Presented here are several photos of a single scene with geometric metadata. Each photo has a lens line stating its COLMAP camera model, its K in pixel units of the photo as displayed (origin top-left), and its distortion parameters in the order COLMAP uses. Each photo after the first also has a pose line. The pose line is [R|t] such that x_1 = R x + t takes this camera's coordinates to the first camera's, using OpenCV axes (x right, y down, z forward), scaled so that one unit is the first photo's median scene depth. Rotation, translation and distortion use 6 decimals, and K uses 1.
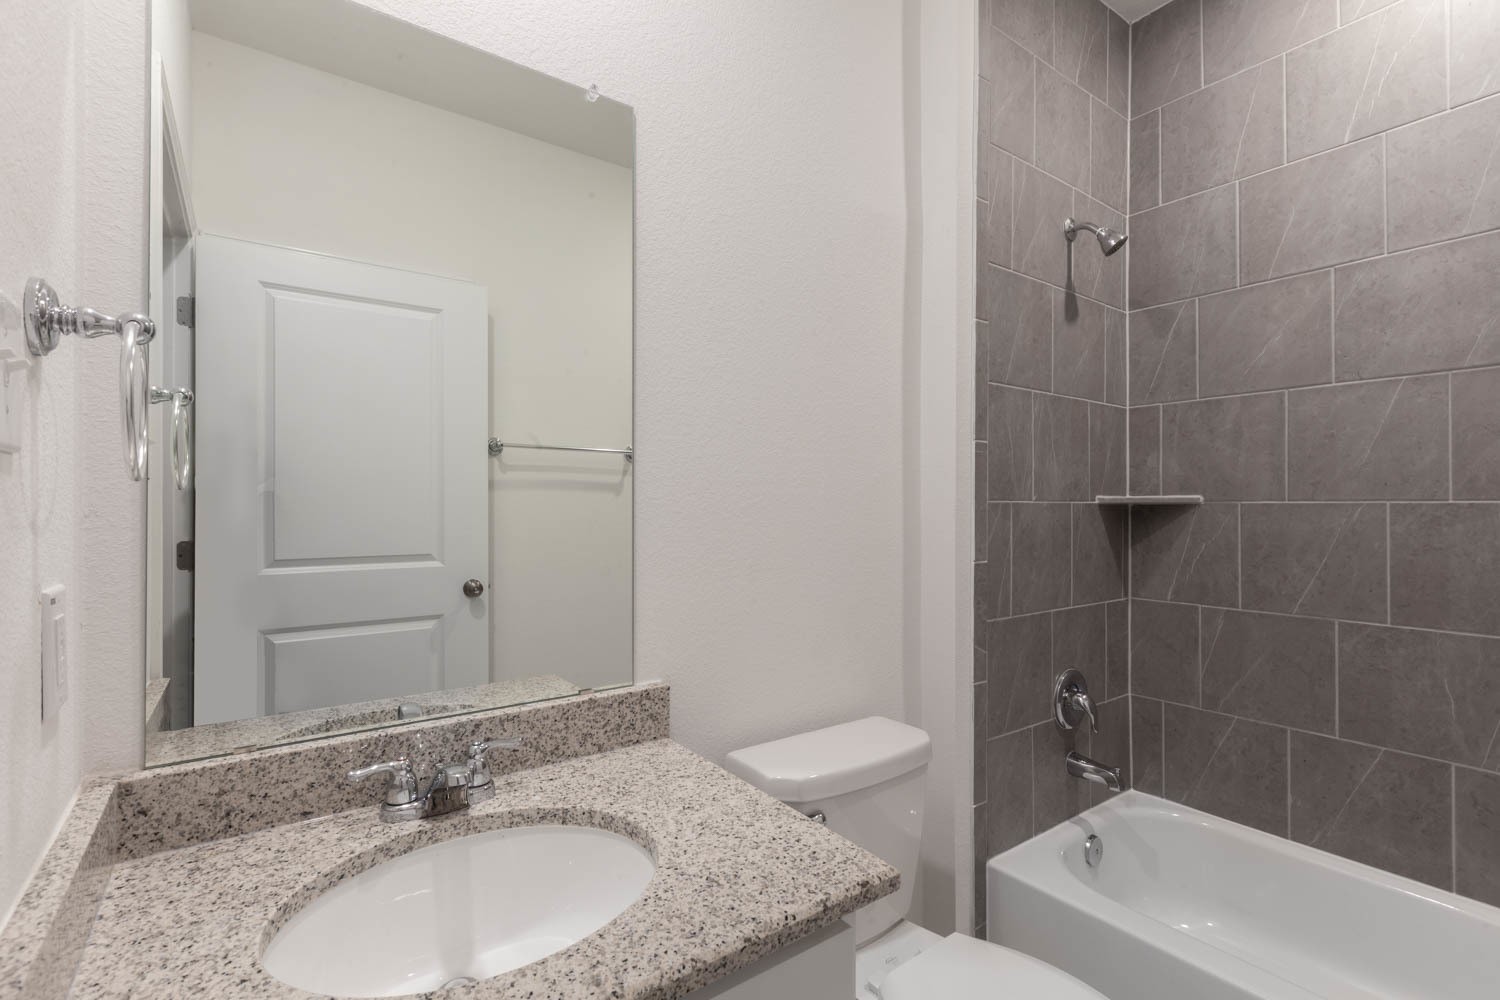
lens RADIAL K [[716.9, 0, 739.3], [0, 716.9, 479.8], [0, 0, 1]] dist [0.002534, -0.000922]
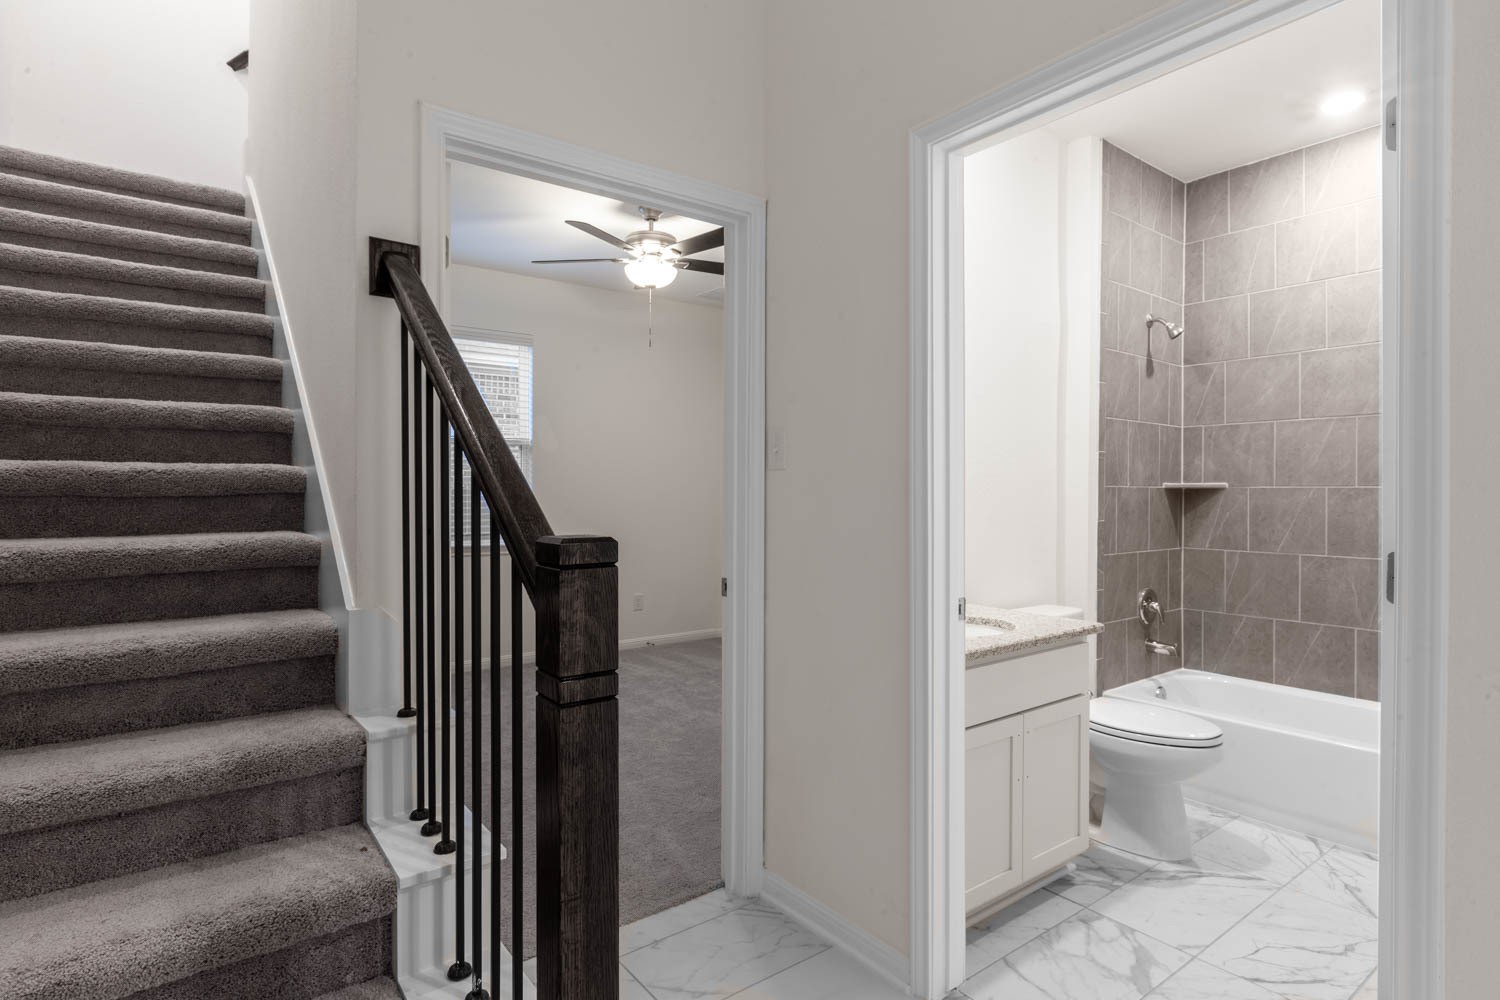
lens RADIAL K [[845.8, 0, 740.1], [0, 845.8, 470.1], [0, 0, 1]] dist [-0.005173, -0.000285]
pose [[0.999545, 0.003279, 0.029991, -0.550346], [-0.003545, 0.999955, 0.008824, -0.021890], [-0.029961, -0.008927, 0.999511, -0.937608]]
